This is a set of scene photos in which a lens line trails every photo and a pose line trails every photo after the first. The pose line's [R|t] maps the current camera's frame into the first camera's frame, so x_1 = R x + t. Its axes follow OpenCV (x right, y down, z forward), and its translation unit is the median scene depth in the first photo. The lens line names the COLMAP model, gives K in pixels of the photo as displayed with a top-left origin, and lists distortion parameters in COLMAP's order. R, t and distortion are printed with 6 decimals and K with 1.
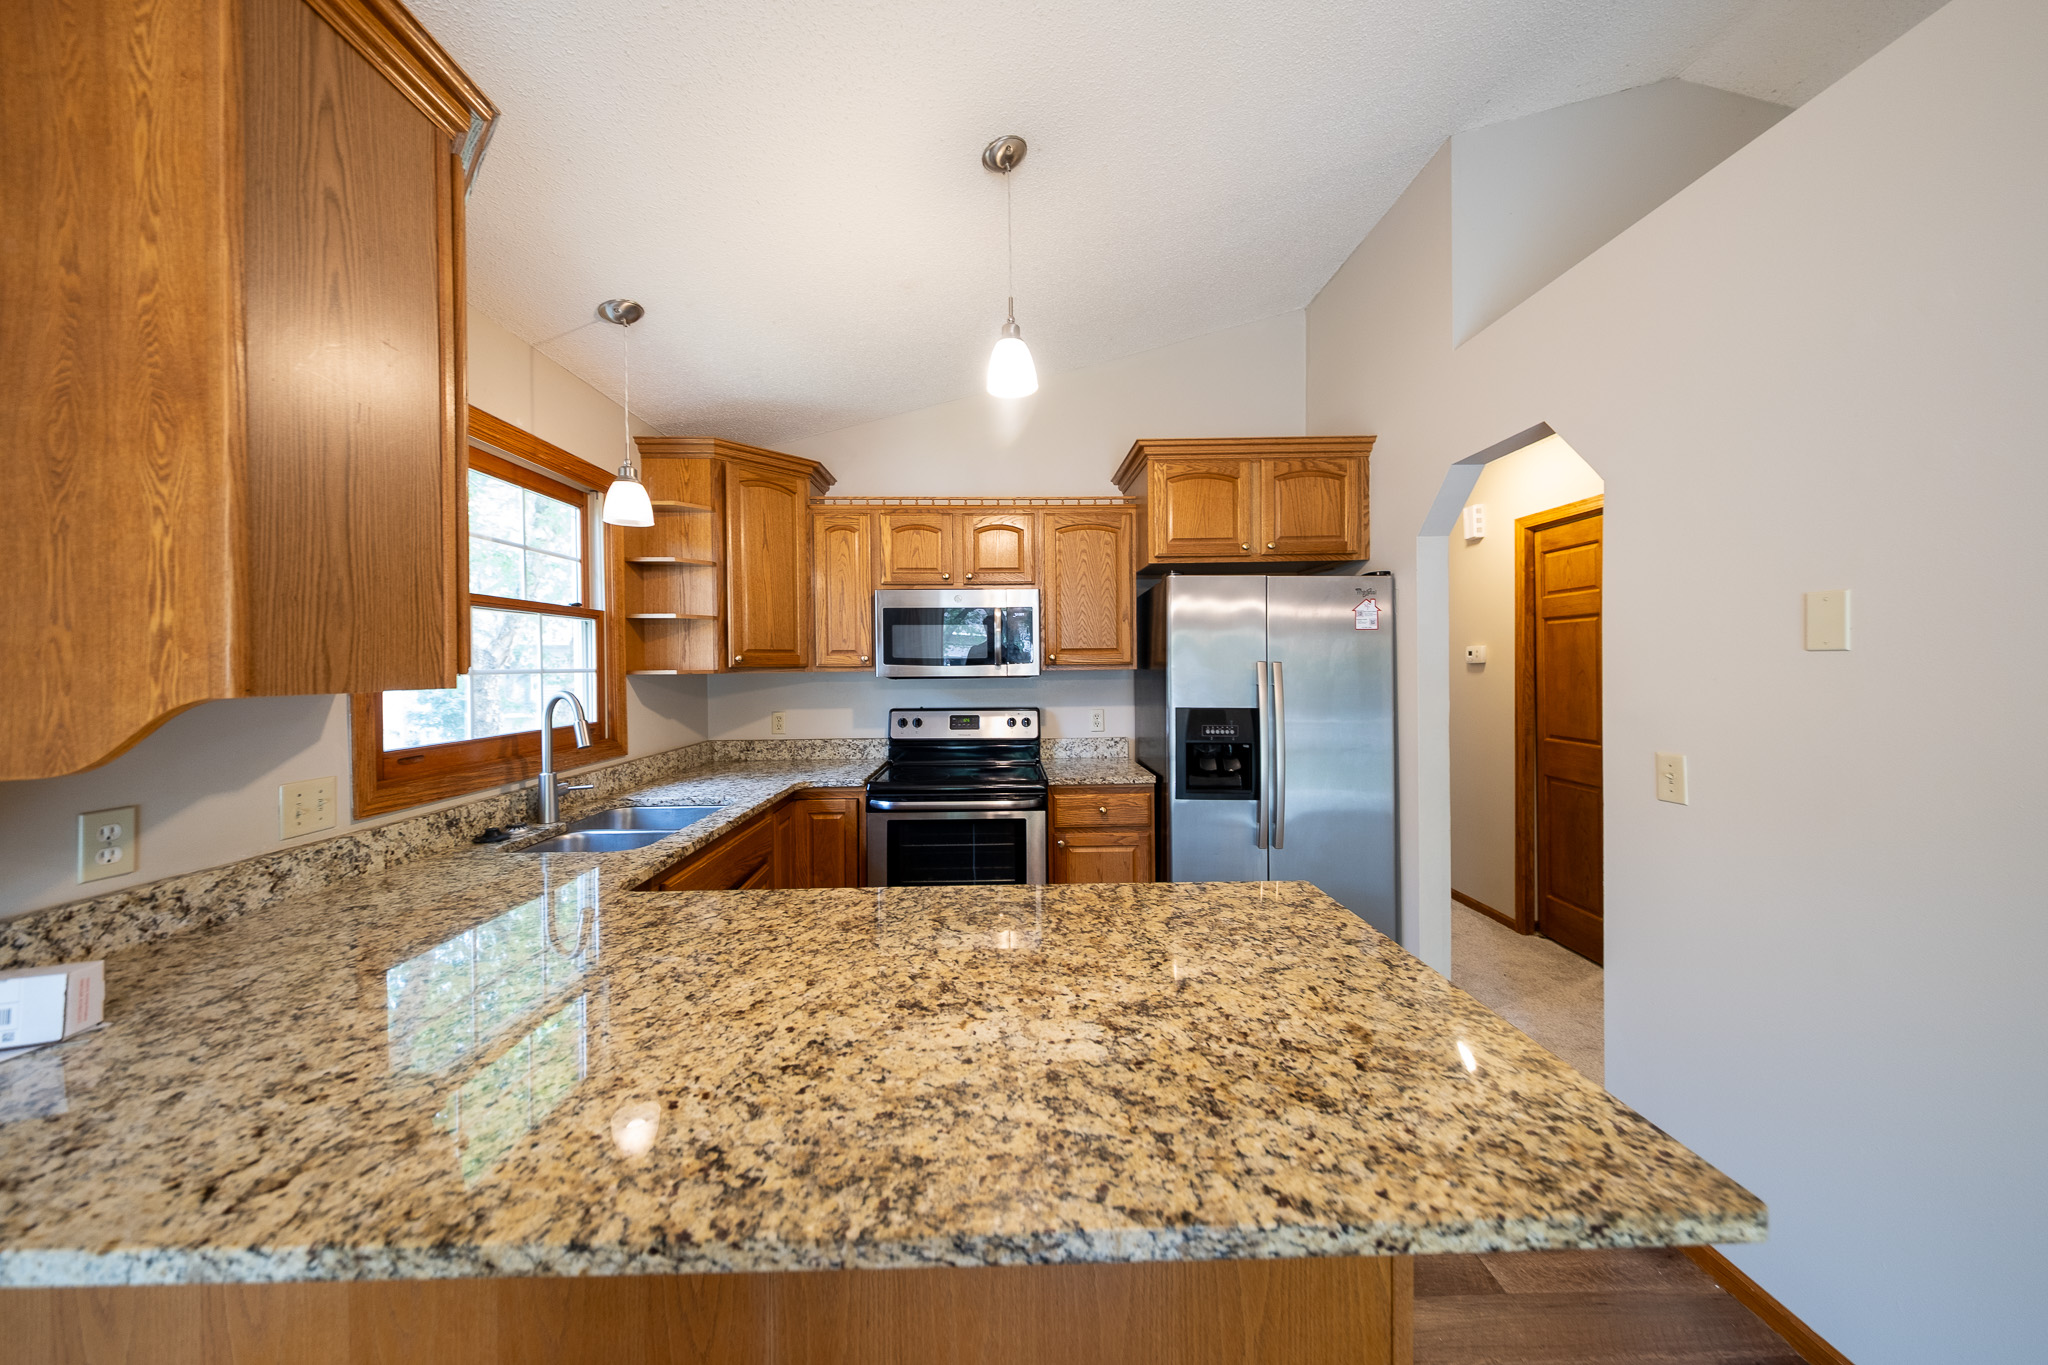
lens RADIAL K [[682.5, 0, 1024.0], [0, 682.5, 682.5], [0, 0, 1]] dist [0.008895, -0.000155]
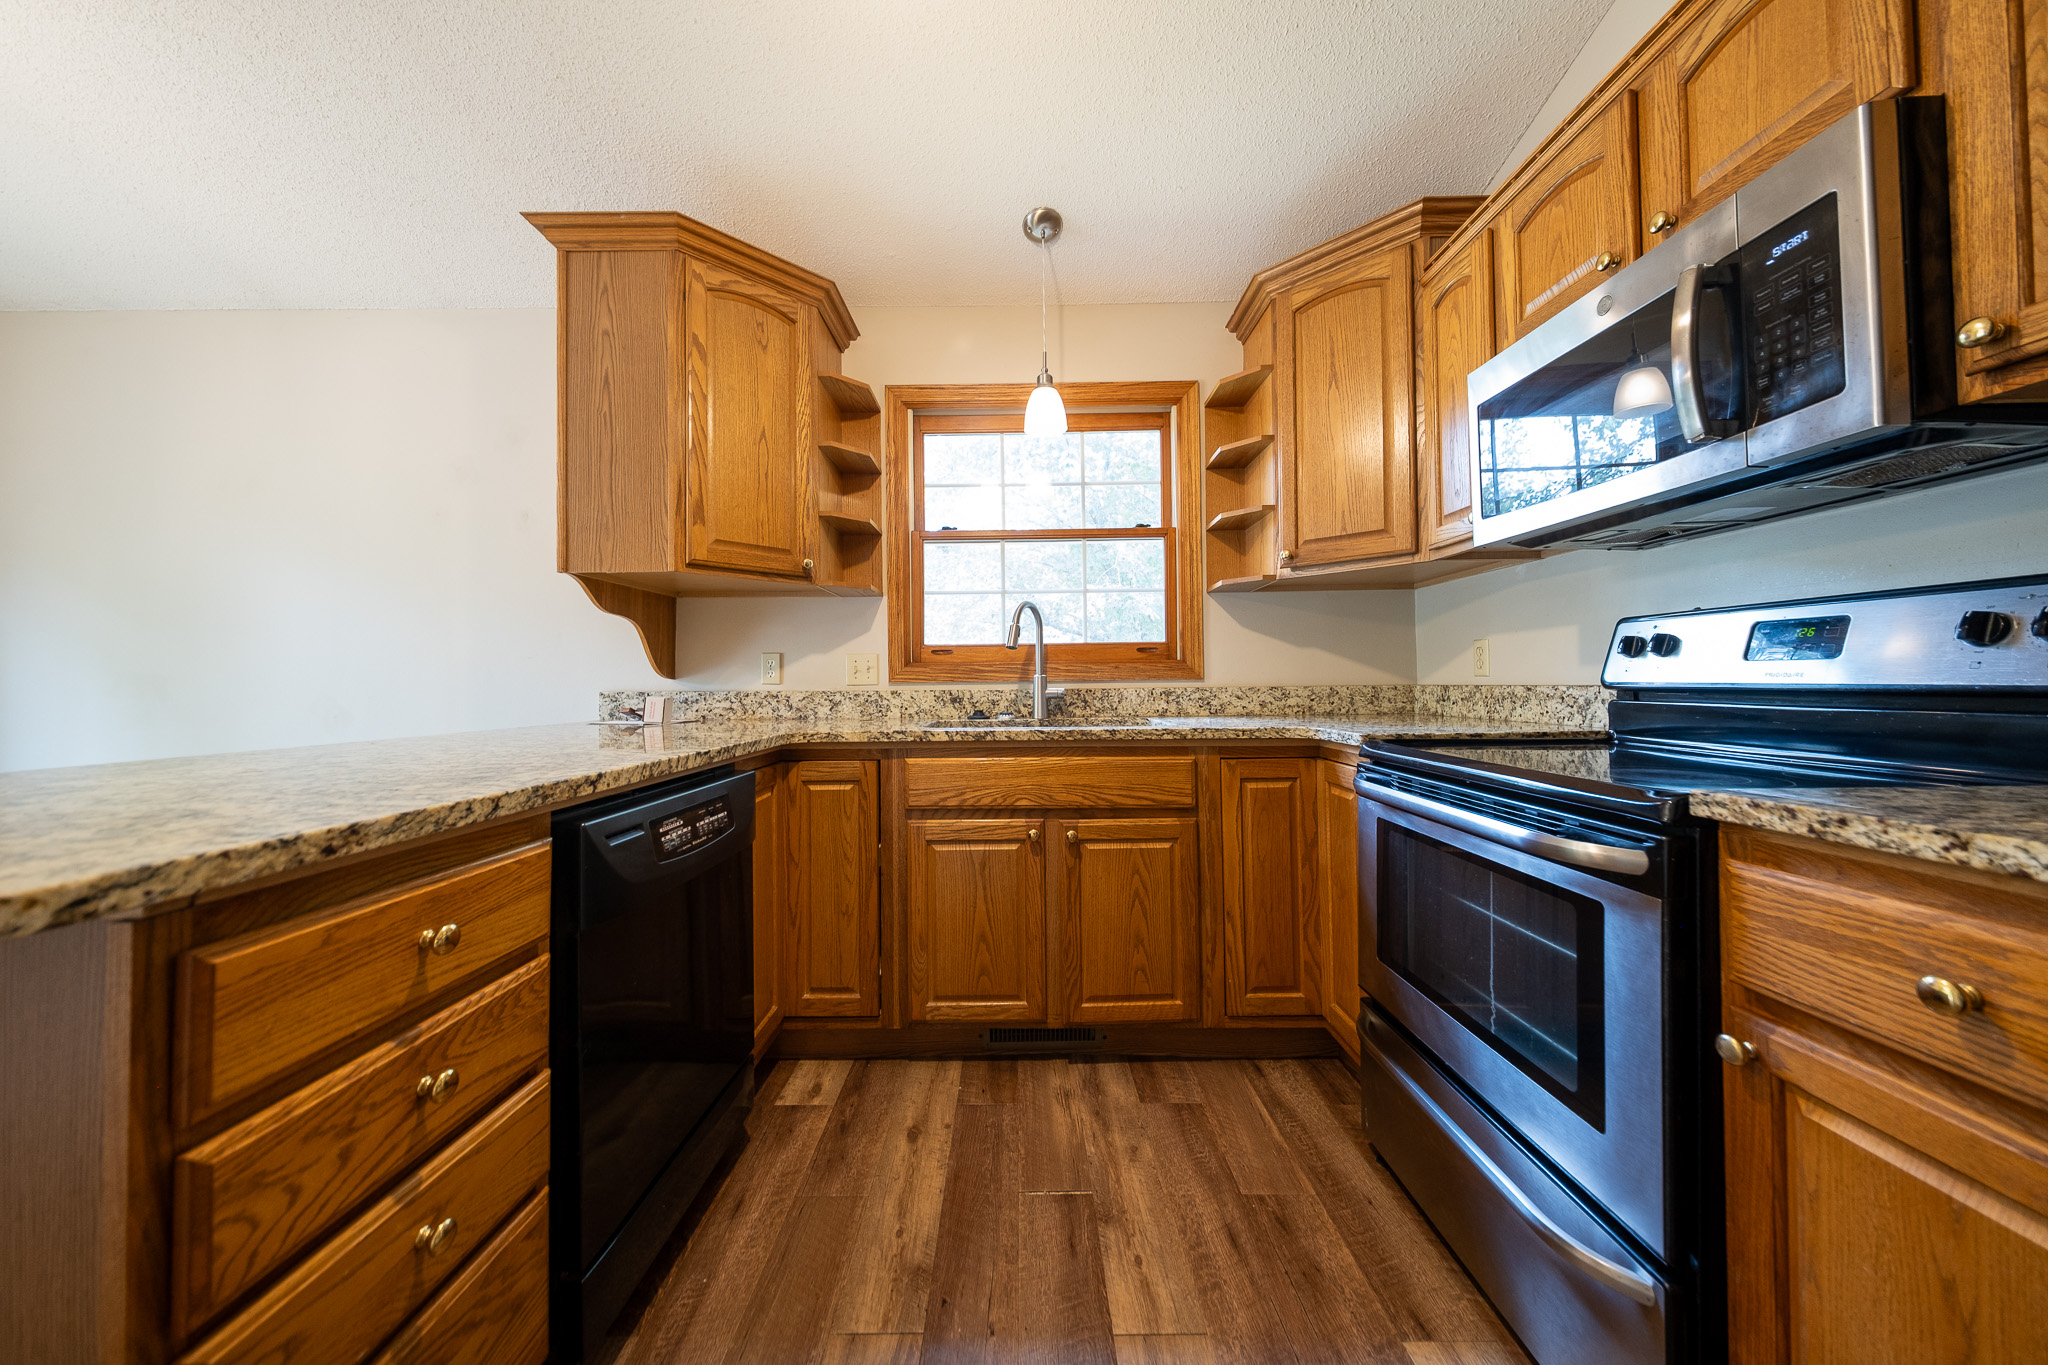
lens RADIAL K [[687.0, 0, 1017.0], [0, 687.0, 677.0], [0, 0, 1]] dist [0.000022, 0.000119]
pose [[-0.031118, -0.000769, -0.999515, 0.337384], [-0.014410, 0.999896, -0.000320, 0.103496], [0.999412, 0.014393, -0.031125, 0.762483]]
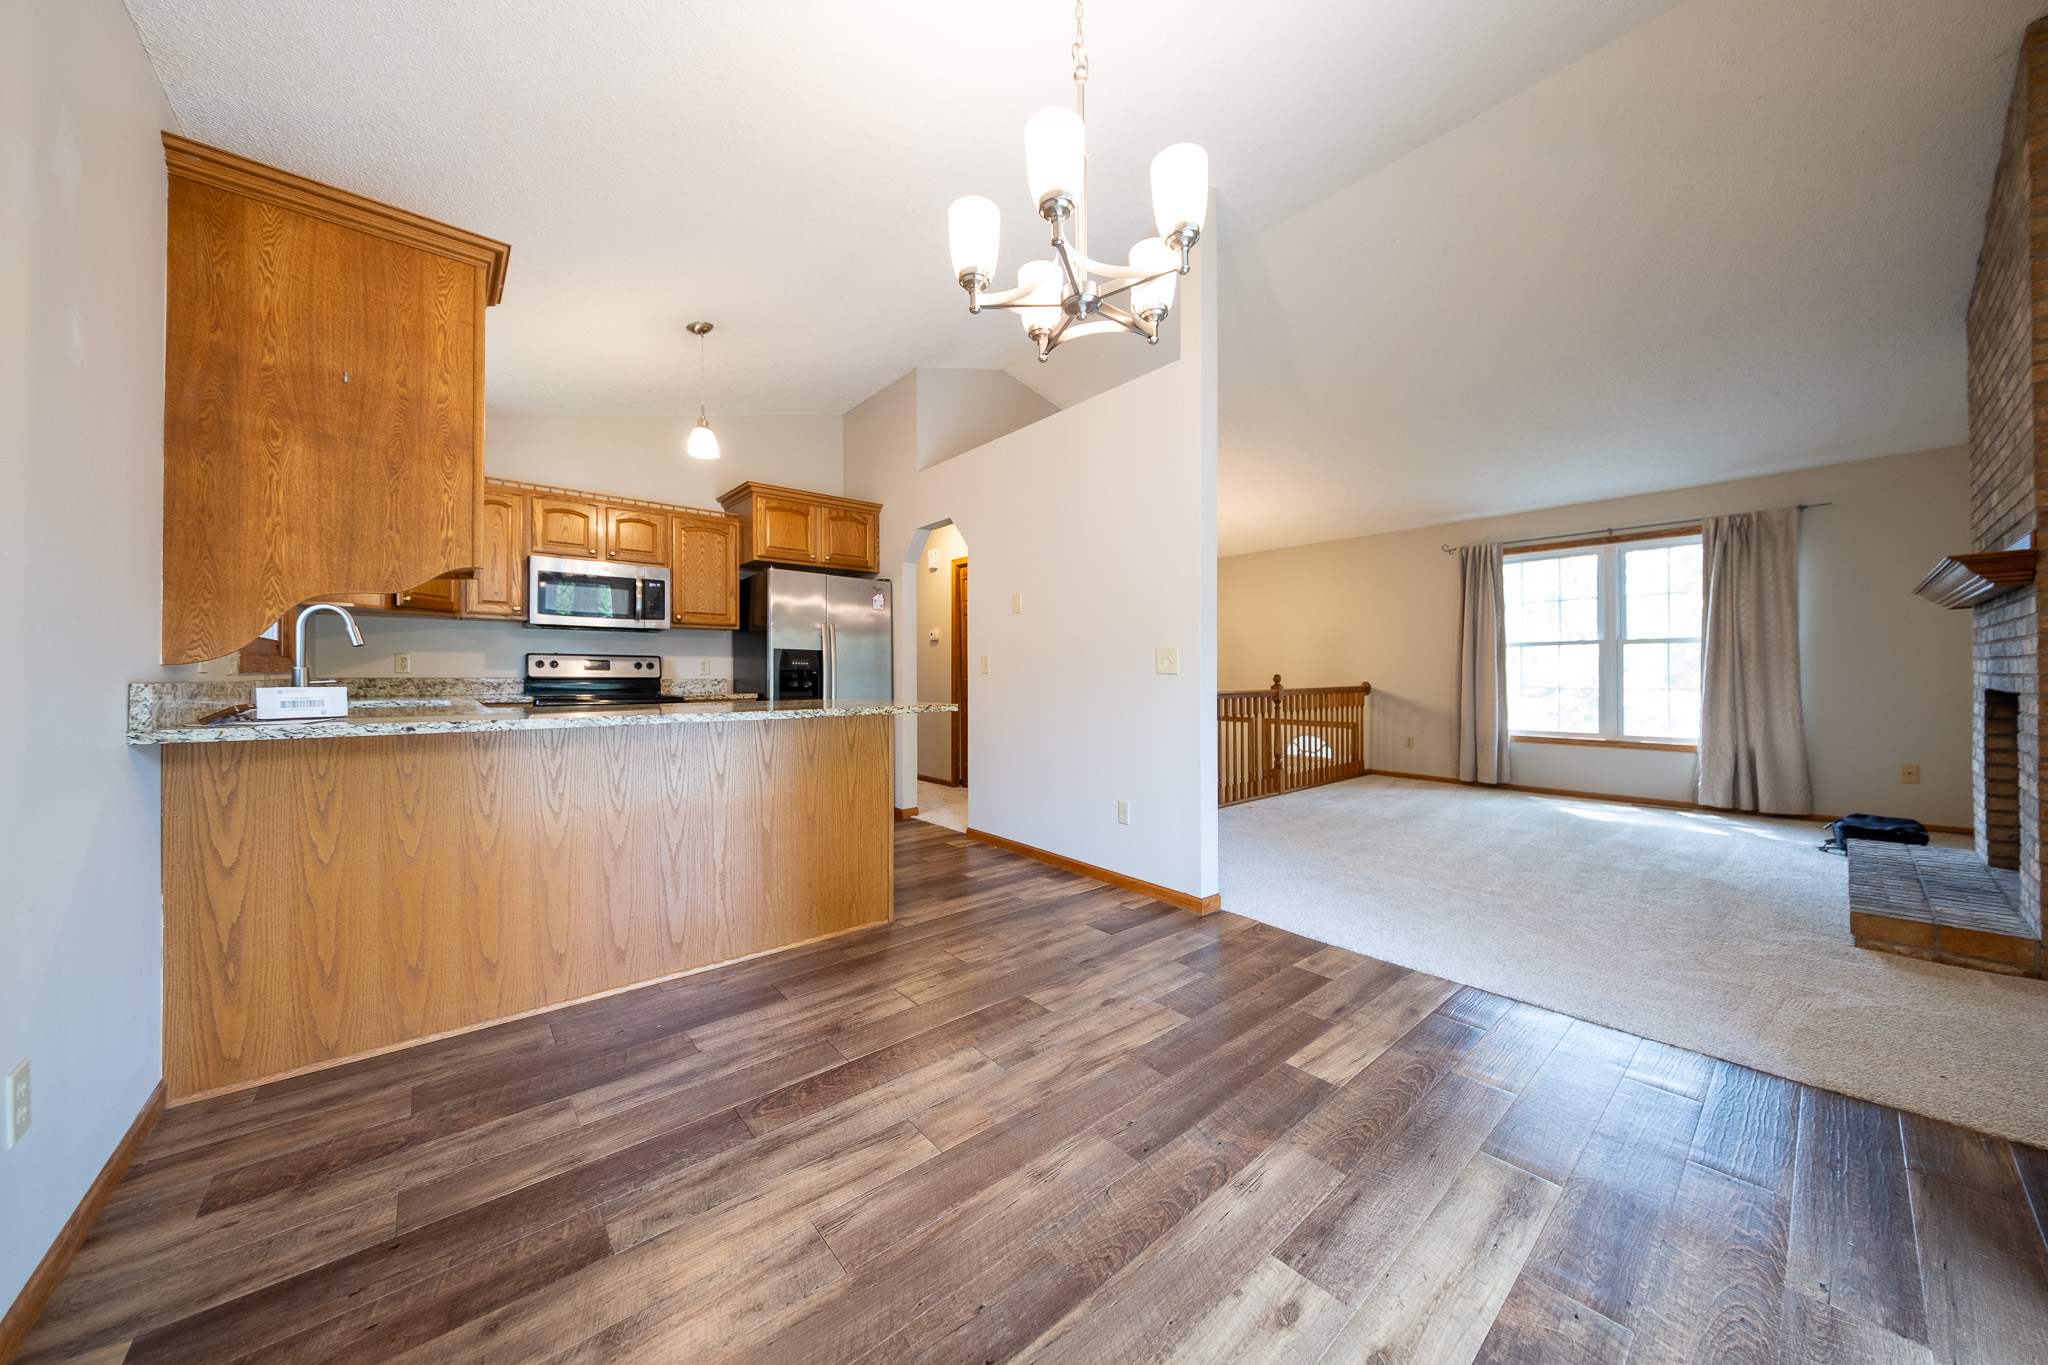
lens RADIAL K [[687.0, 0, 1017.0], [0, 687.0, 677.0], [0, 0, 1]] dist [0.000022, 0.000119]
pose [[0.780554, 0.010168, 0.625005, -0.347939], [0.006076, 0.999697, -0.023851, 0.145192], [-0.625058, 0.022414, 0.780256, -0.645630]]
